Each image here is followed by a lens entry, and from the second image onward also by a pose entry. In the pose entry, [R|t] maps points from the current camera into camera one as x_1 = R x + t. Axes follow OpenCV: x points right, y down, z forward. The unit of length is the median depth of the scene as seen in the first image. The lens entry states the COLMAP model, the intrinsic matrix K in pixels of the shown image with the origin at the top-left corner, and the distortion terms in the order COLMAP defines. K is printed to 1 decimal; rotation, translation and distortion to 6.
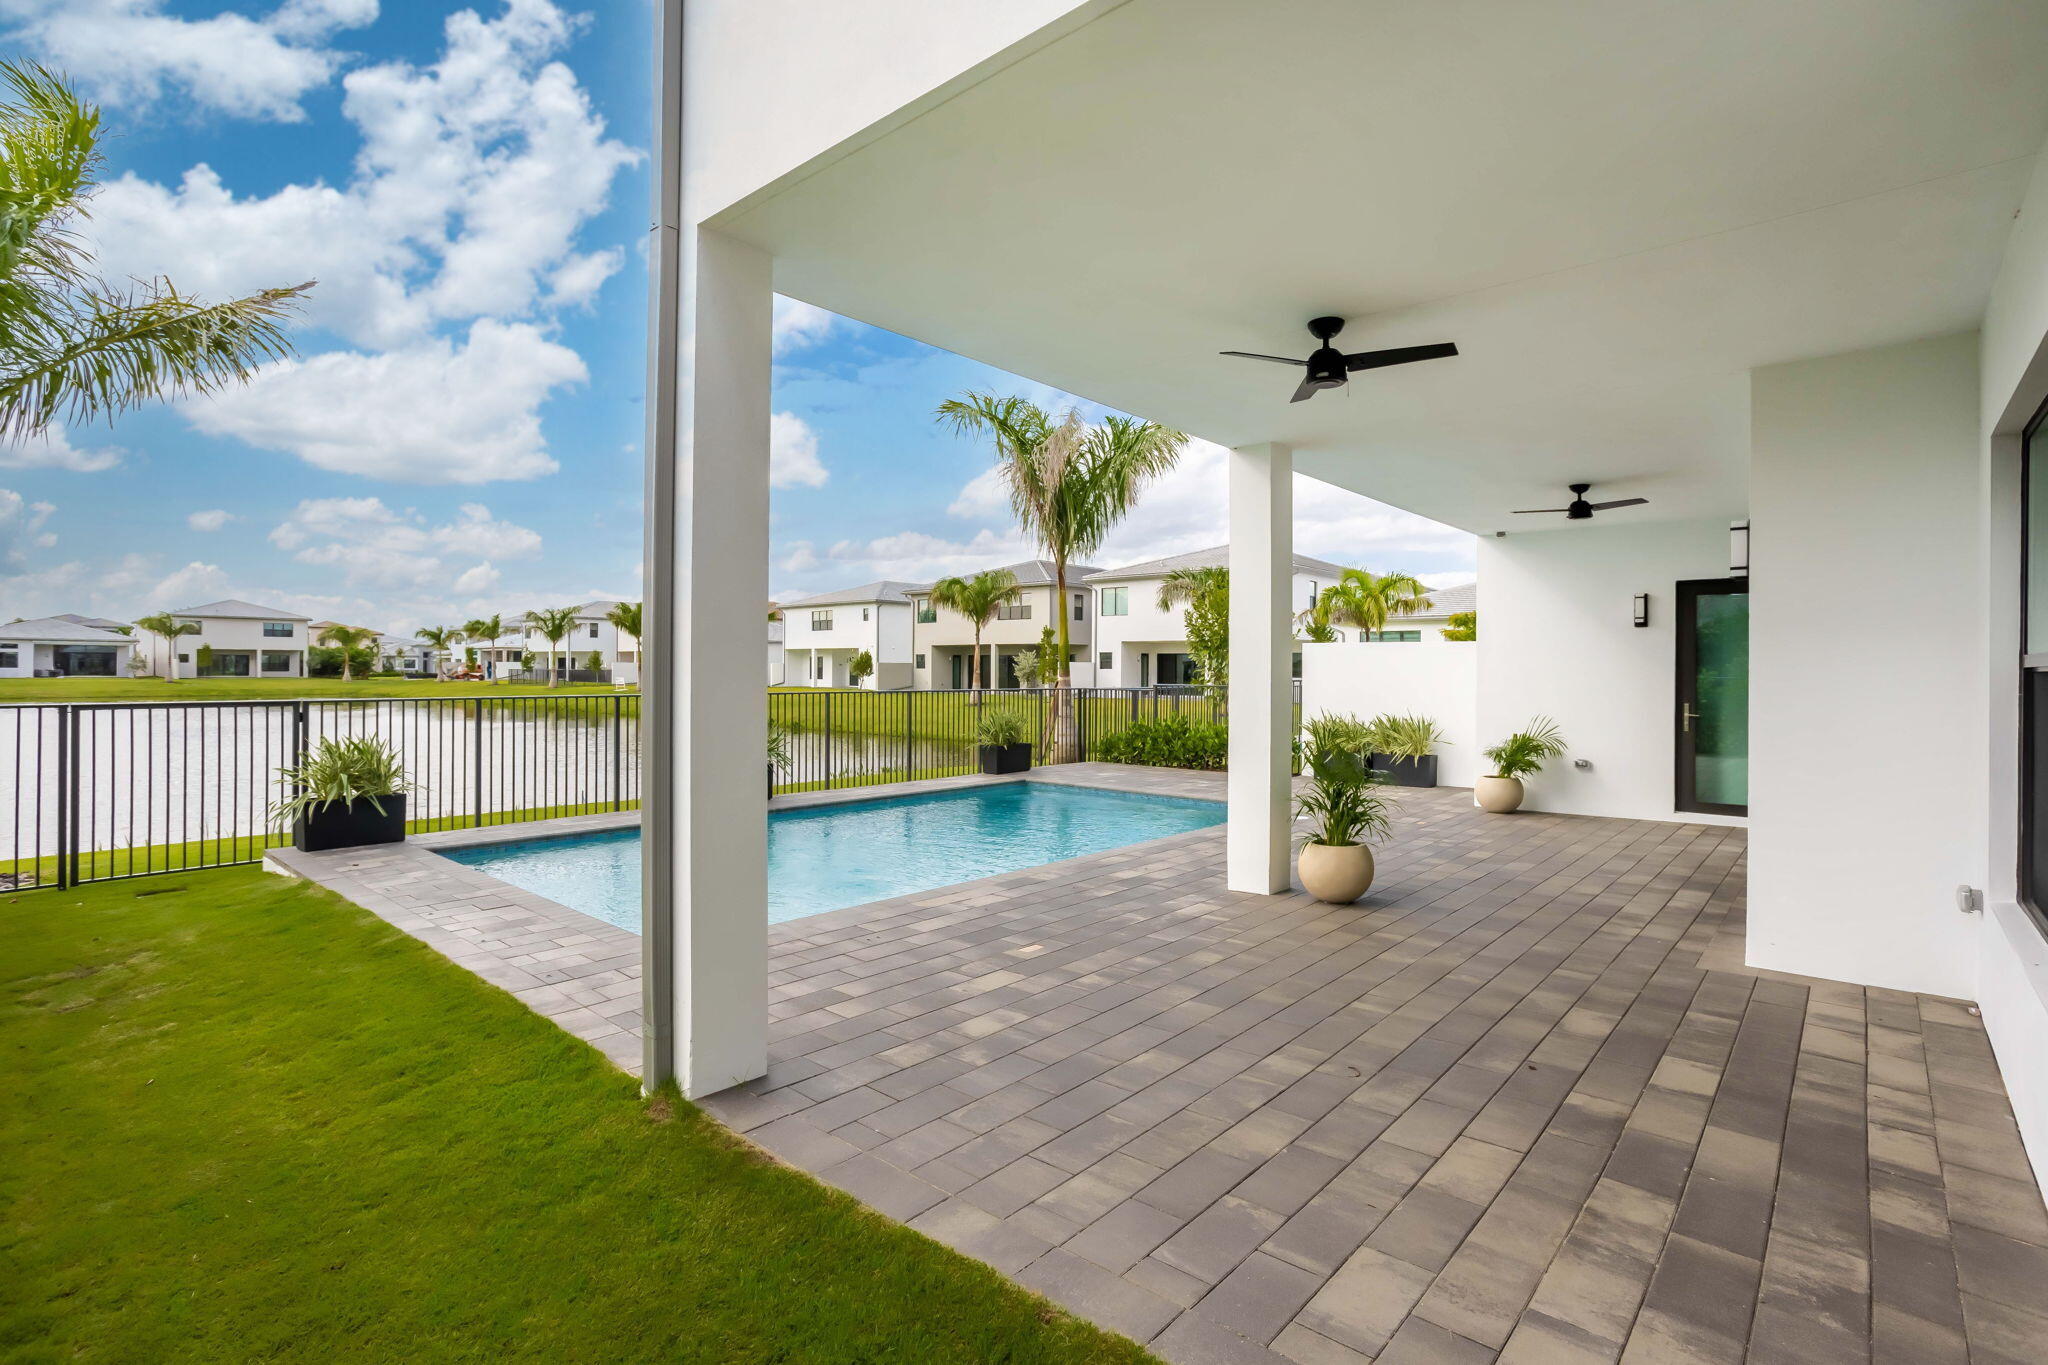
lens RADIAL K [[951.7, 0, 1016.3], [0, 951.7, 671.6], [0, 0, 1]] dist [-0.026712, 0.000190]
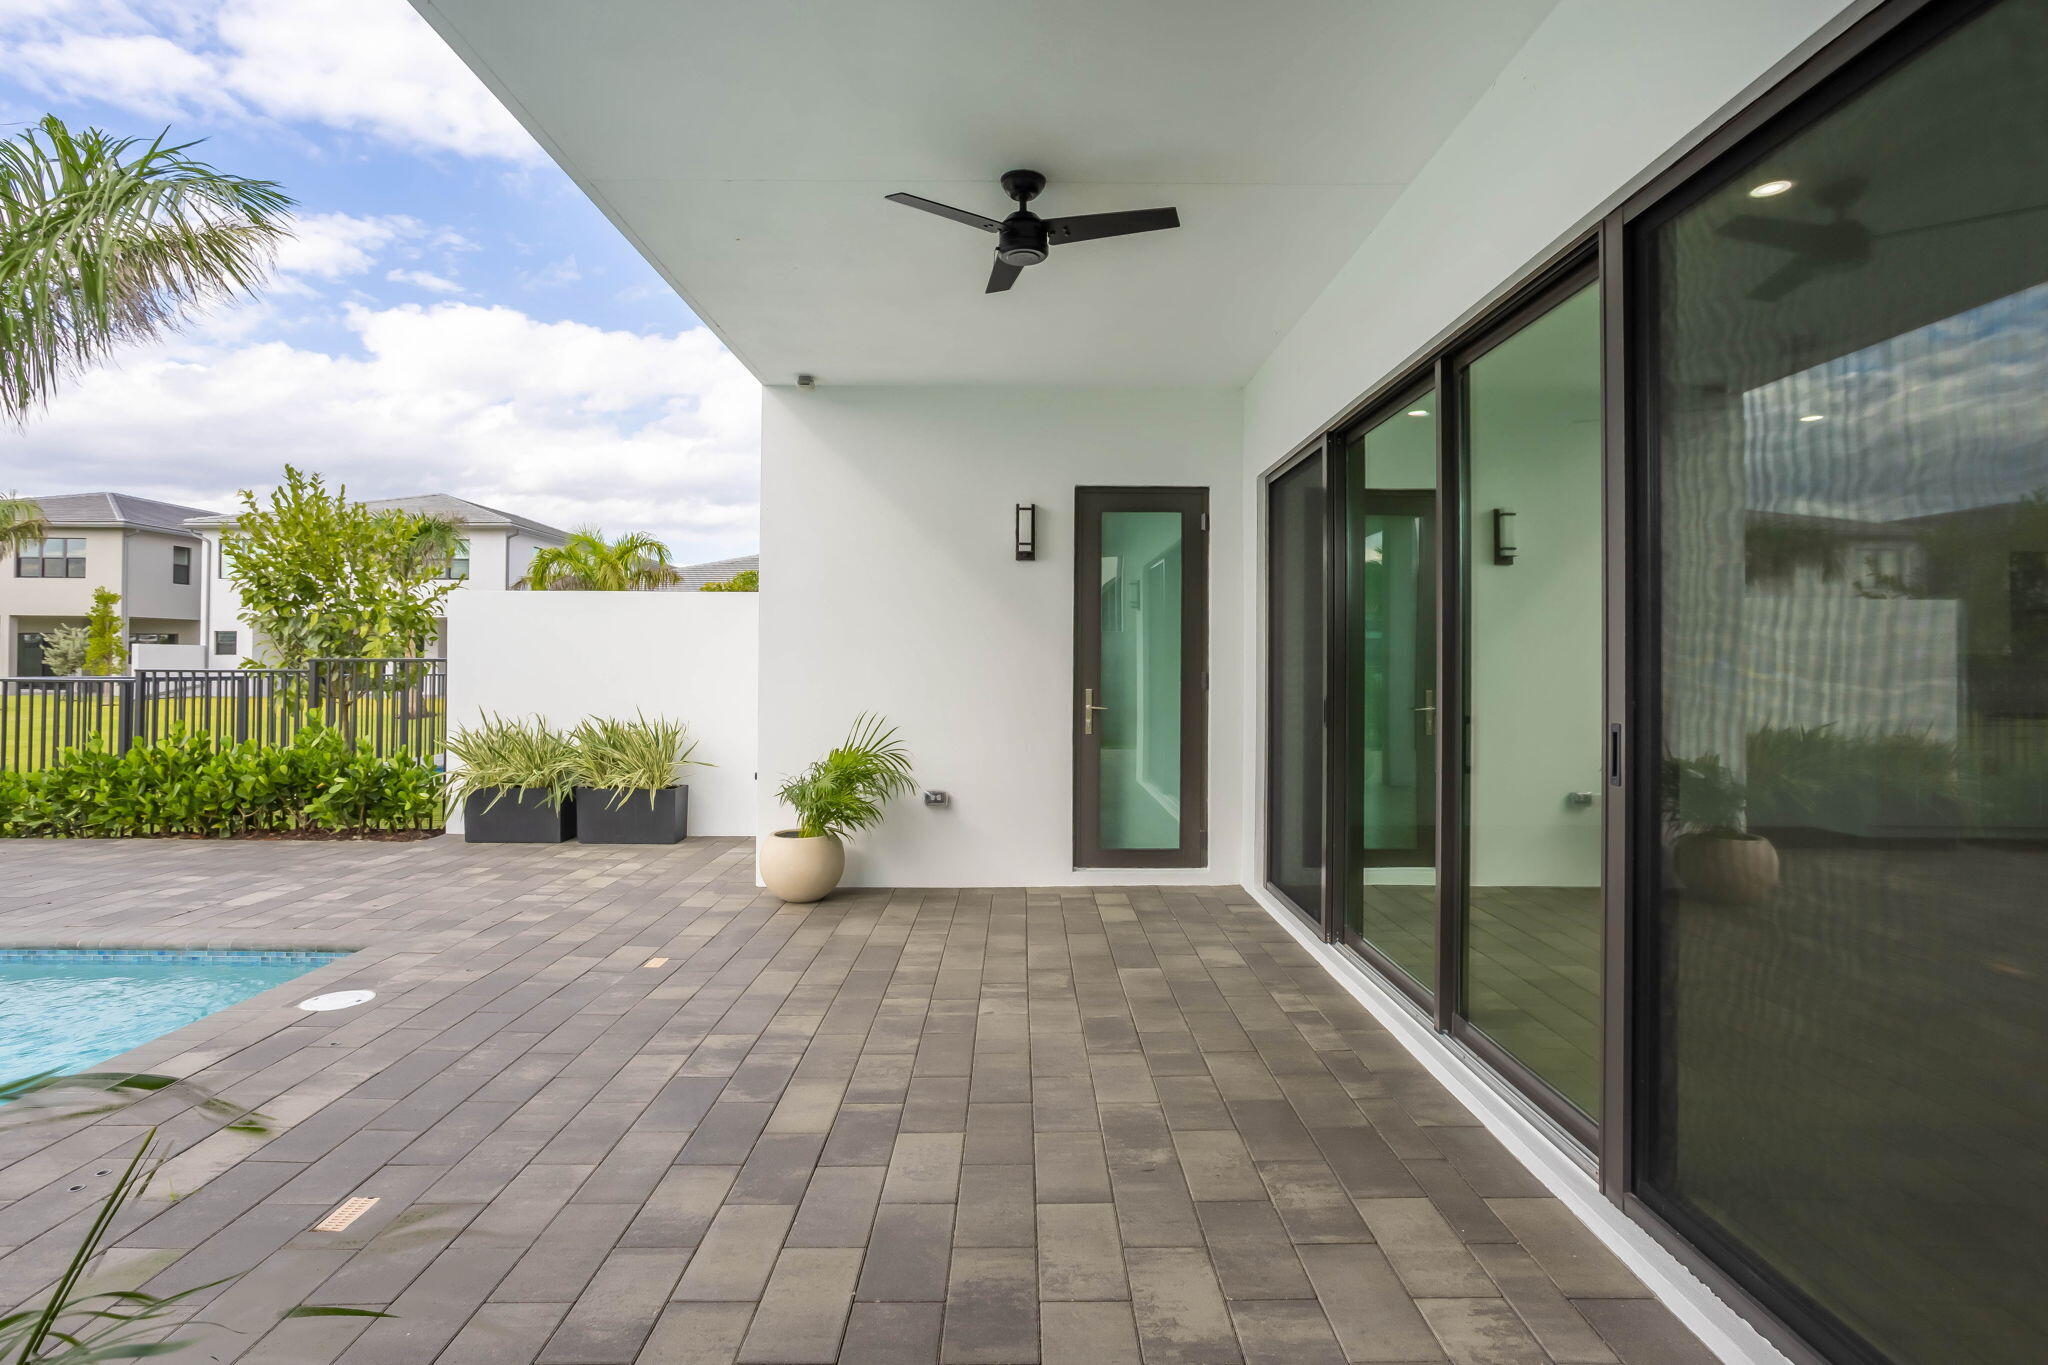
lens RADIAL K [[981.6, 0, 1015.1], [0, 981.6, 669.8], [0, 0, 1]] dist [-0.047202, 0.030574]
pose [[0.735861, -0.001605, 0.677131, 0.181549], [-0.002182, 0.999986, 0.004741, 0.013798], [-0.677129, -0.004967, 0.735847, 0.411831]]
